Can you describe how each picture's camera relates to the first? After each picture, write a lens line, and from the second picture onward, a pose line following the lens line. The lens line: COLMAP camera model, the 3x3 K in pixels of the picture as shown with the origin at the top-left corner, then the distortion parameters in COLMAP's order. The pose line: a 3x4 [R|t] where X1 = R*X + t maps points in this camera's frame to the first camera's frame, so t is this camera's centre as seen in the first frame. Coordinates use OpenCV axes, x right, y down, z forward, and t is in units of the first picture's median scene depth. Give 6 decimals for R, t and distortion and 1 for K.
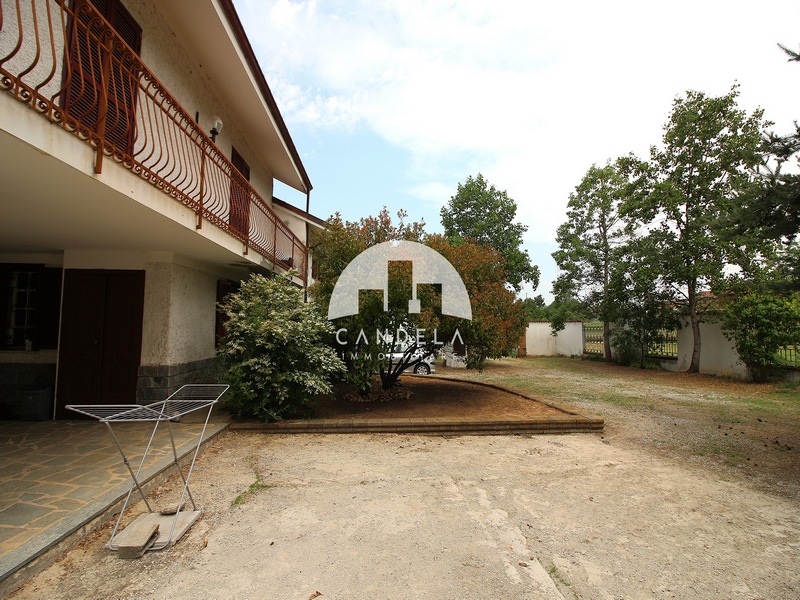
lens RADIAL K [[375.2, 0, 399.6], [0, 375.2, 301.5], [0, 0, 1]] dist [-0.001069, -0.012082]
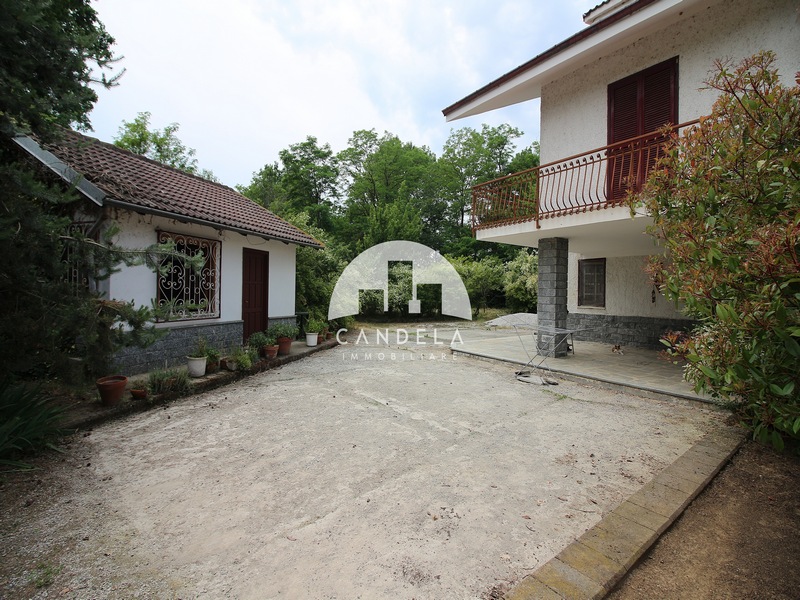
lens RADIAL K [[375.2, 0, 399.6], [0, 375.2, 301.5], [0, 0, 1]] dist [-0.001069, -0.012082]
pose [[-0.859503, -0.010527, -0.511023, 0.534176], [0.006343, 0.999491, -0.031257, 0.091573], [0.511092, -0.030107, -0.858999, 1.119032]]
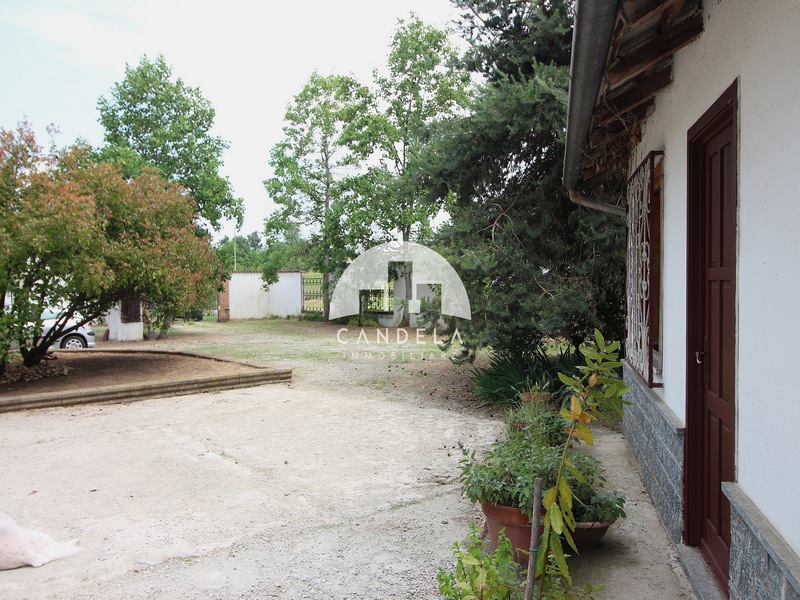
lens RADIAL K [[593.1, 0, 399.3], [0, 593.1, 285.2], [0, 0, 1]] dist [0.002649, 0.001399]
pose [[0.828835, -0.018033, 0.559202, -0.107659], [-0.024837, 0.997309, 0.068973, -0.030911], [-0.558941, -0.071056, 0.826157, -0.459501]]
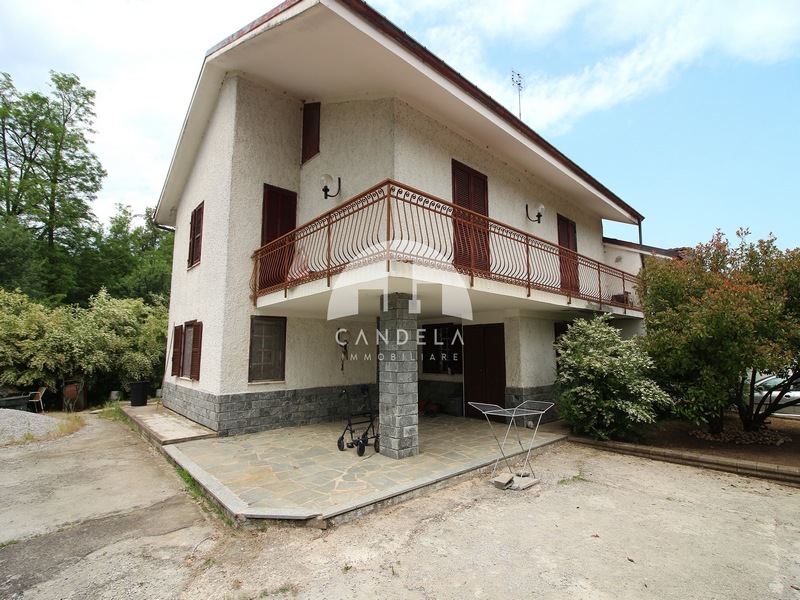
lens RADIAL K [[375.2, 0, 399.6], [0, 375.2, 301.5], [0, 0, 1]] dist [-0.001069, -0.012082]
pose [[0.618352, -0.114263, -0.777551, 0.214099], [0.058049, 0.993312, -0.099805, -0.037053], [0.783755, 0.016578, 0.620849, -0.234954]]
